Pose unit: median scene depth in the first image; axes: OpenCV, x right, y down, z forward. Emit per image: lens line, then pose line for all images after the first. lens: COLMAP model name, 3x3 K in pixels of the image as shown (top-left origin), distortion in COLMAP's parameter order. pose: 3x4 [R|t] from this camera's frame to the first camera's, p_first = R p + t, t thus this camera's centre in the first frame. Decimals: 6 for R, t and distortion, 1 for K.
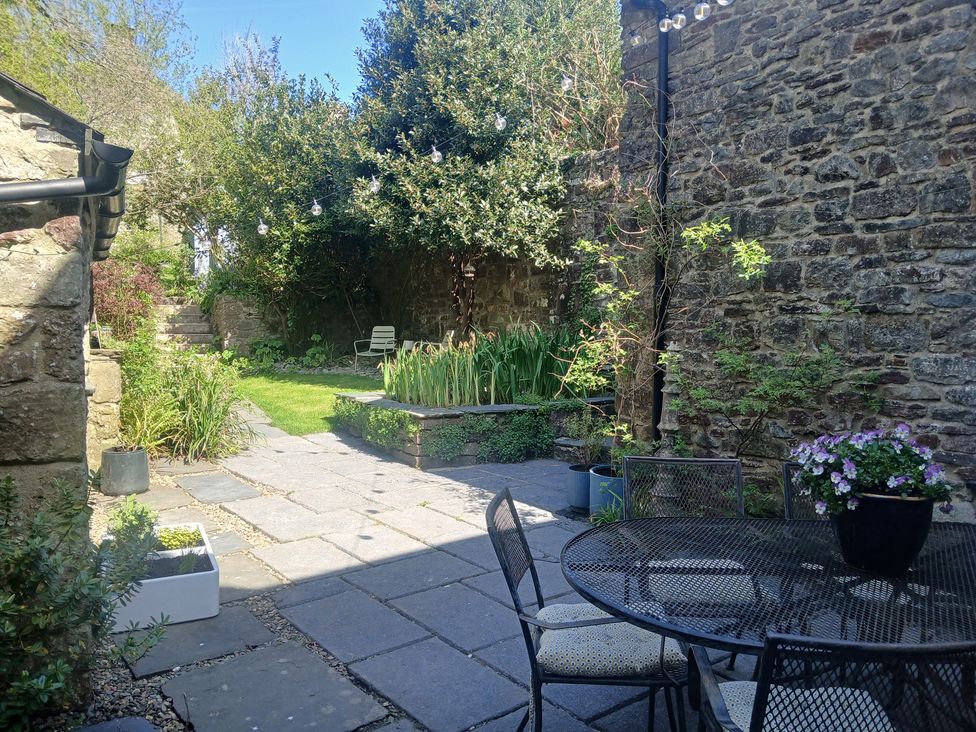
lens RADIAL K [[762.4, 0, 492.0], [0, 762.4, 362.1], [0, 0, 1]] dist [0.038622, -0.087135]
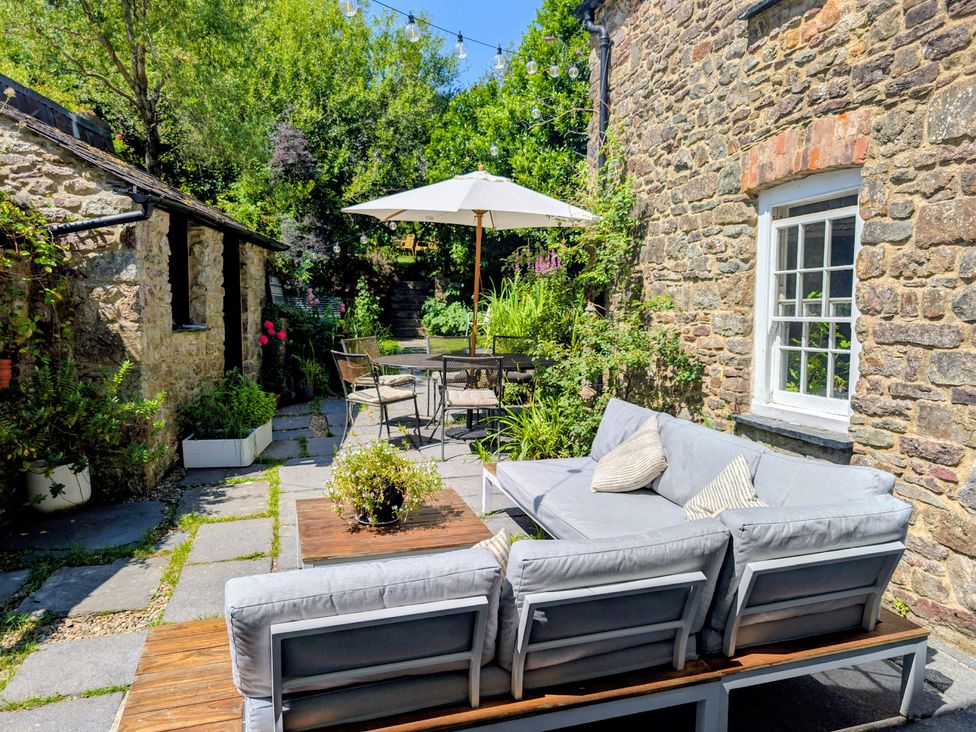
lens RADIAL K [[706.2, 0, 489.5], [0, 706.2, 372.3], [0, 0, 1]] dist [0.003307, -0.003623]
pose [[0.921648, 0.037104, -0.386249, 0.621464], [-0.015672, 0.998165, 0.058491, 0.024558], [0.387710, -0.047855, 0.920538, -0.178004]]
